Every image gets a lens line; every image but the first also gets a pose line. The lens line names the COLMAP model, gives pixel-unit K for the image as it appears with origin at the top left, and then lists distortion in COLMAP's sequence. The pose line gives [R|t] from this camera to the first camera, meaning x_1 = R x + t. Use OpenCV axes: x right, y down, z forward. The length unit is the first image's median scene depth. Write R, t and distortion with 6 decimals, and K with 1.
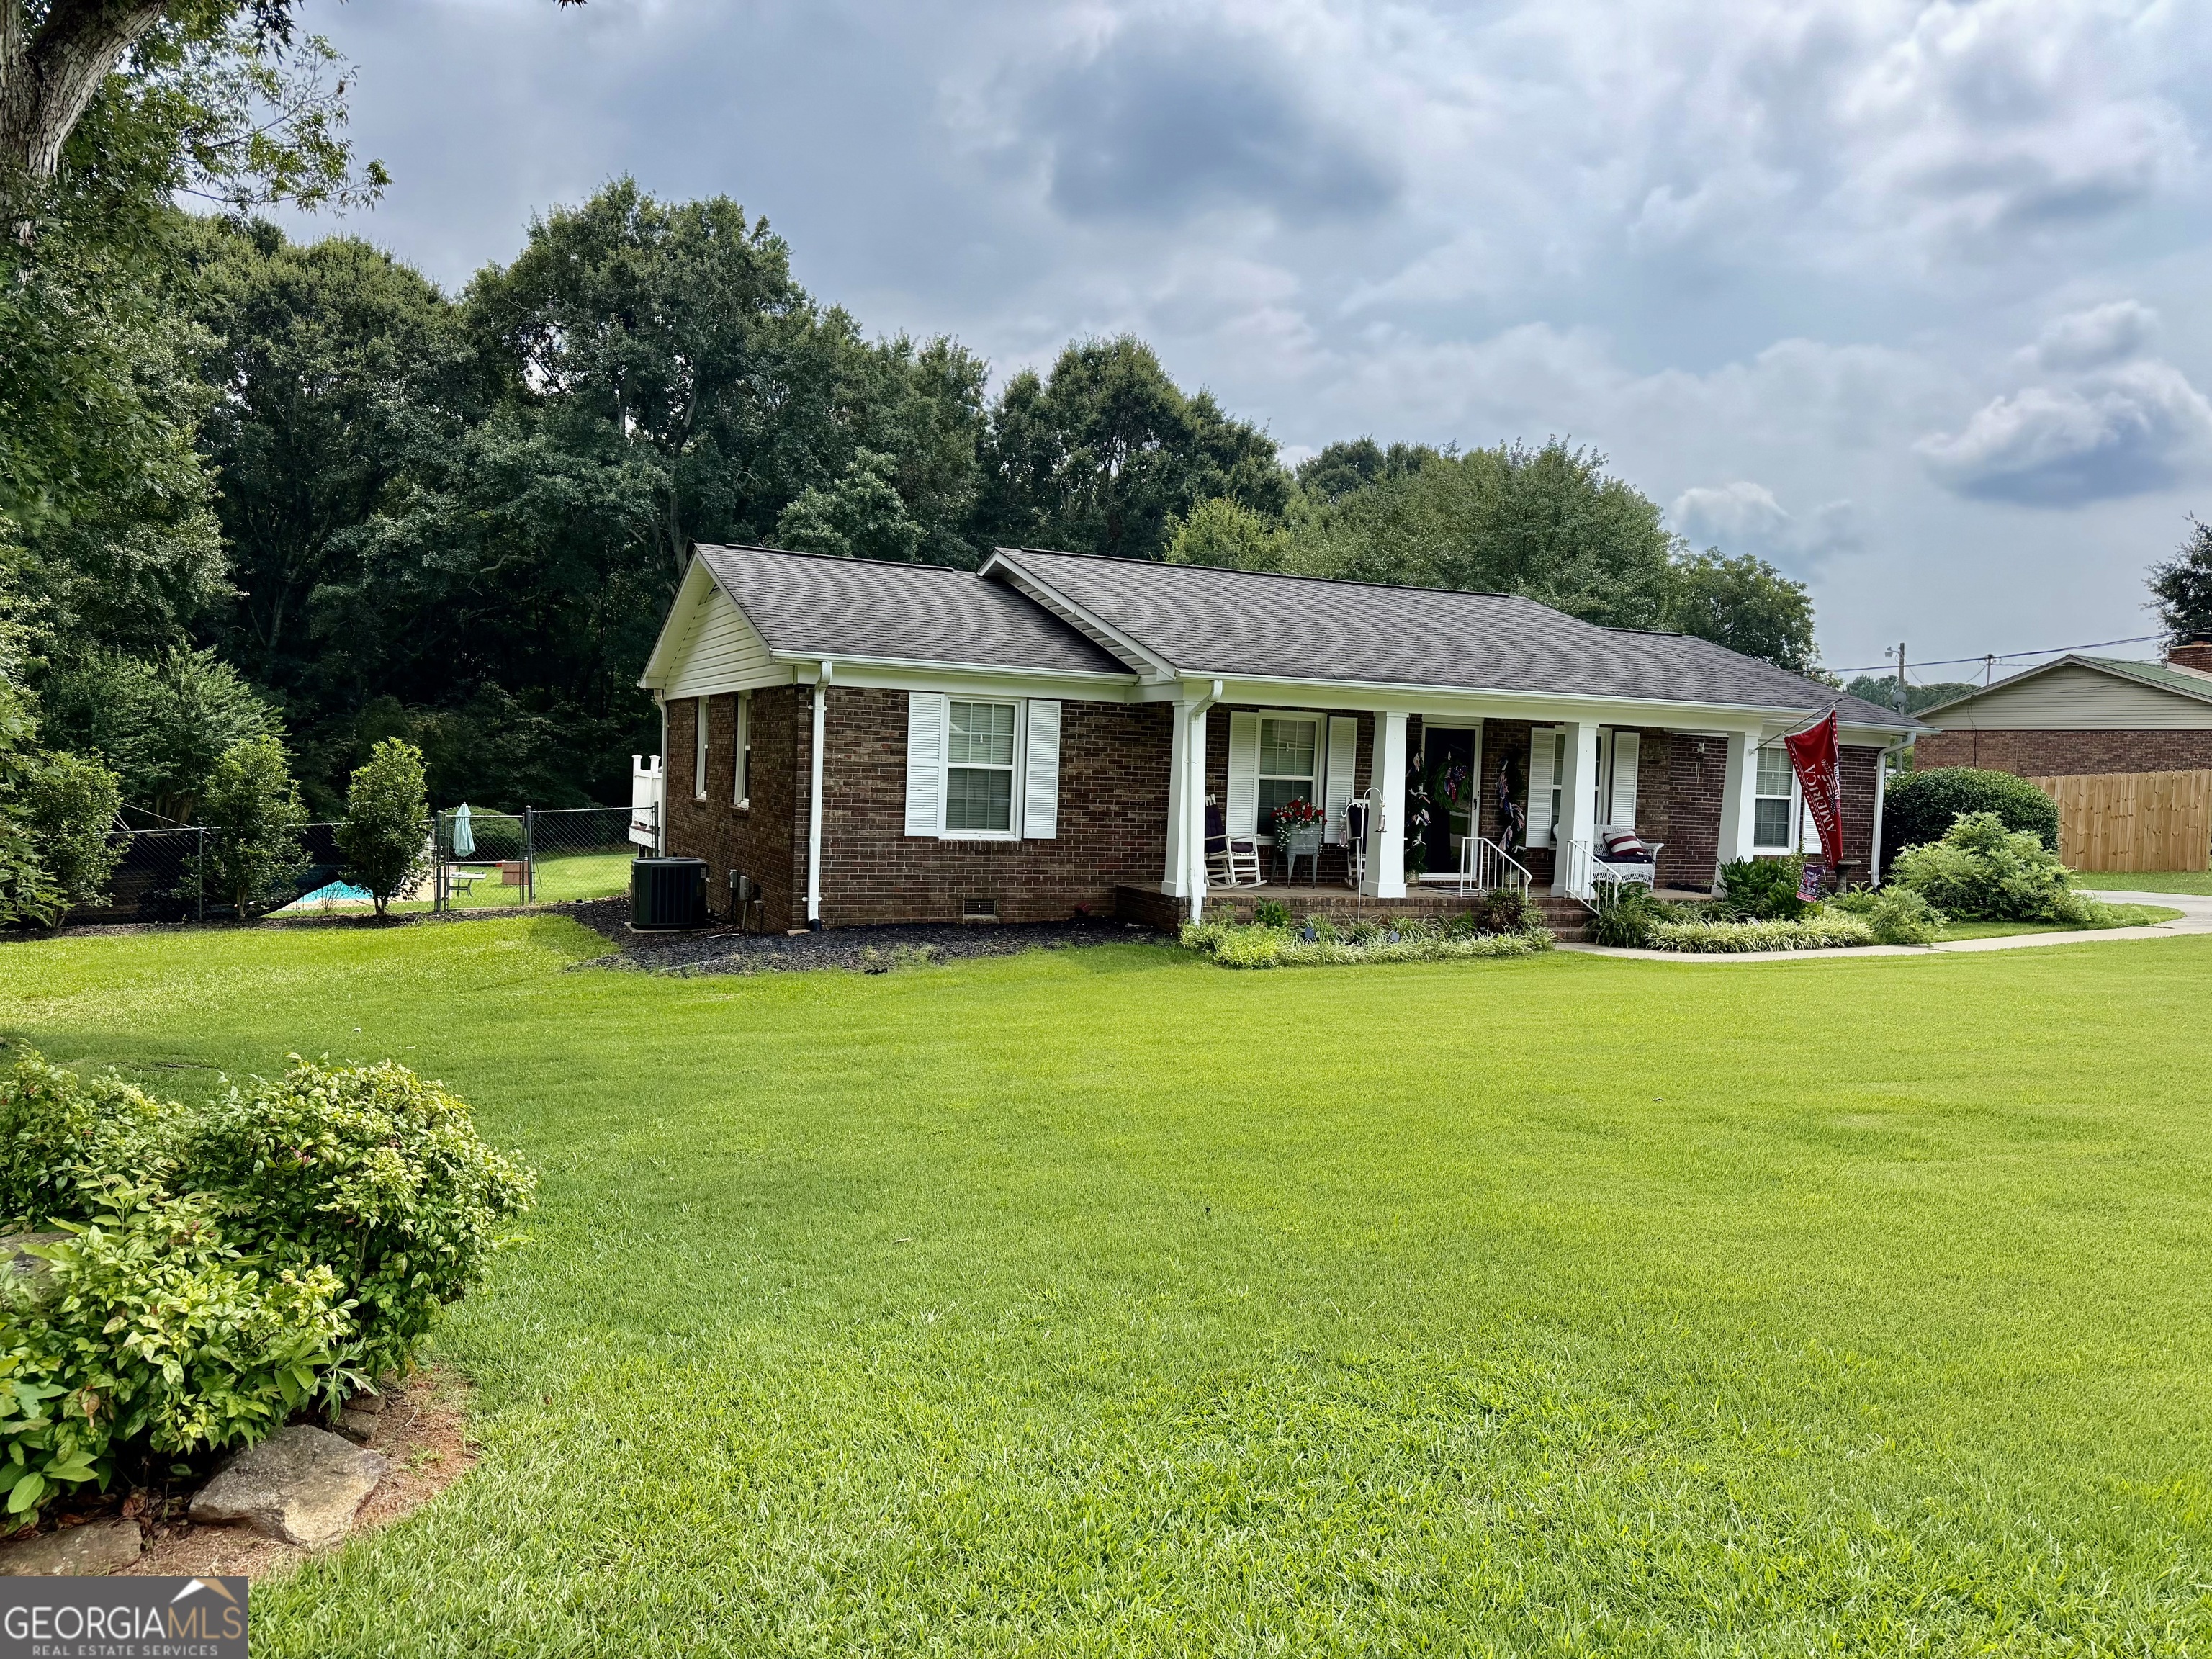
lens RADIAL K [[1561.7, 0, 1093.6], [0, 1561.7, 830.2], [0, 0, 1]] dist [0.078741, -0.078539]
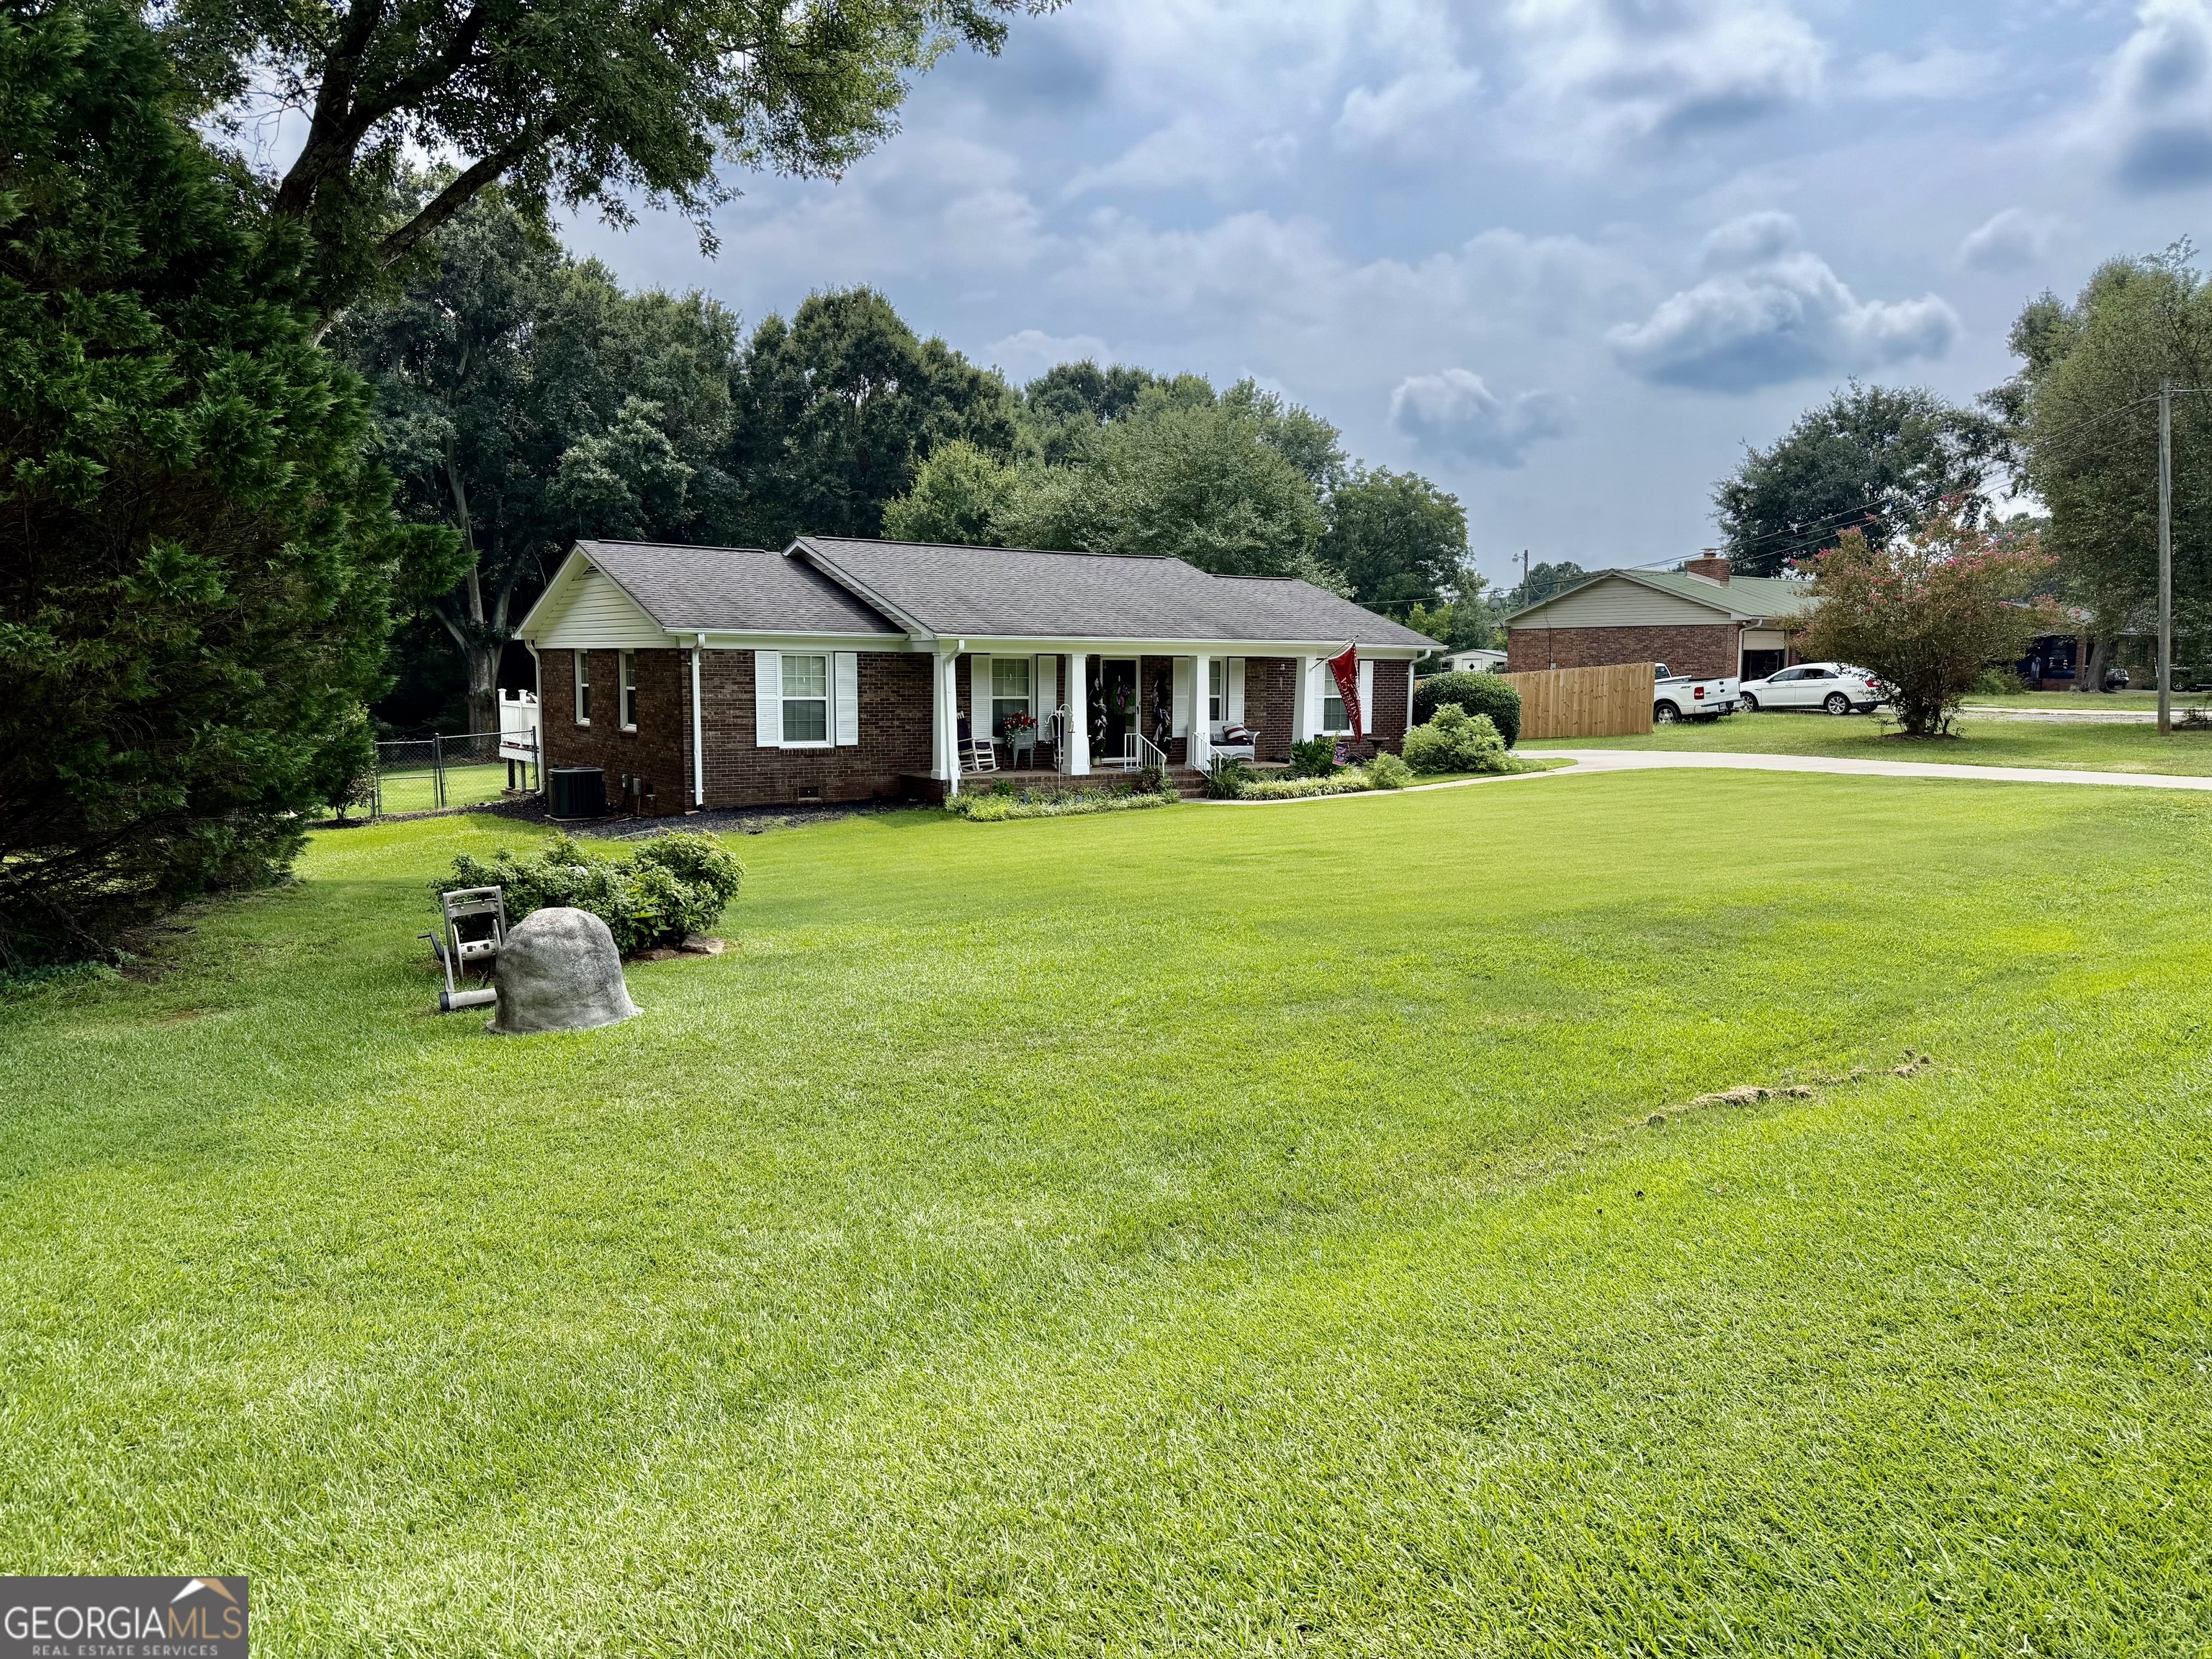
lens RADIAL K [[1561.7, 0, 1120.5], [0, 1561.7, 851.9], [0, 0, 1]] dist [0.078741, -0.078539]
pose [[0.983995, -0.051608, 0.170560, -0.018178], [0.037459, 0.995663, 0.085159, -0.005227], [-0.174215, -0.077407, 0.981661, -0.253824]]
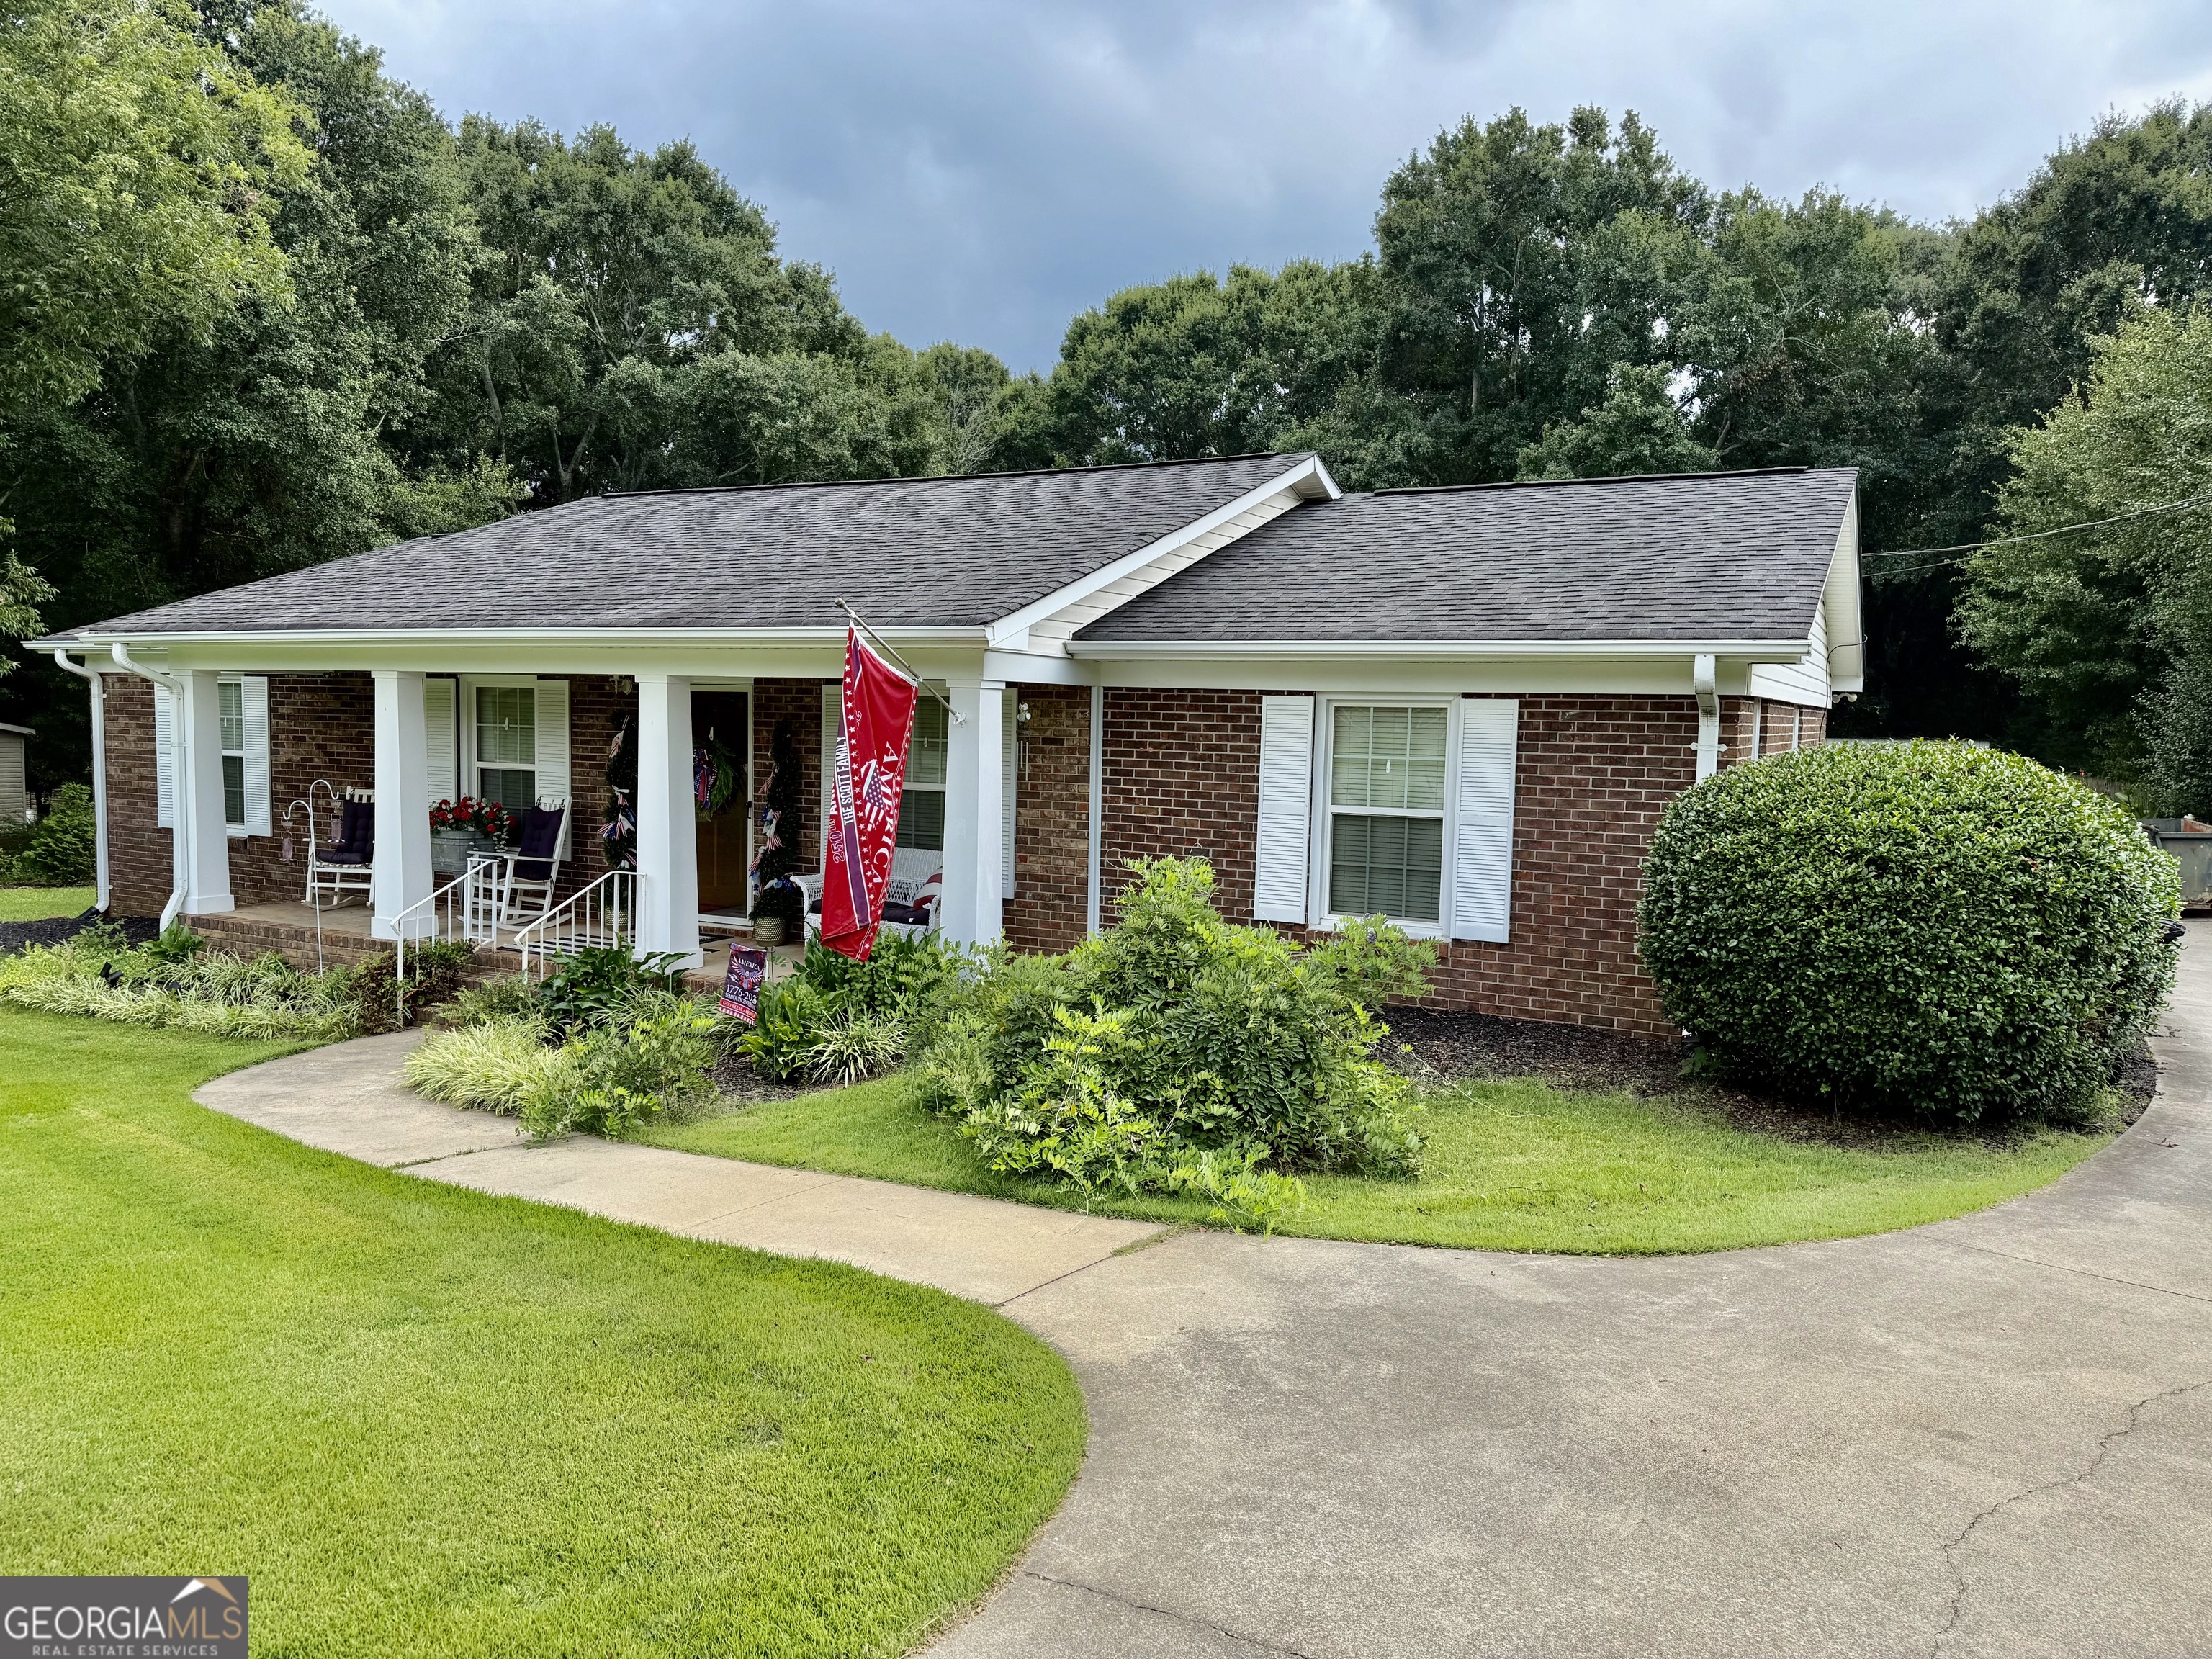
lens RADIAL K [[1561.7, 0, 1102.2], [0, 1561.7, 829.5], [0, 0, 1]] dist [0.078741, -0.078539]
pose [[0.615256, 0.031318, -0.787705, 0.454827], [-0.030419, 0.999410, 0.015976, -0.012766], [0.787740, 0.014132, 0.615845, 0.397136]]
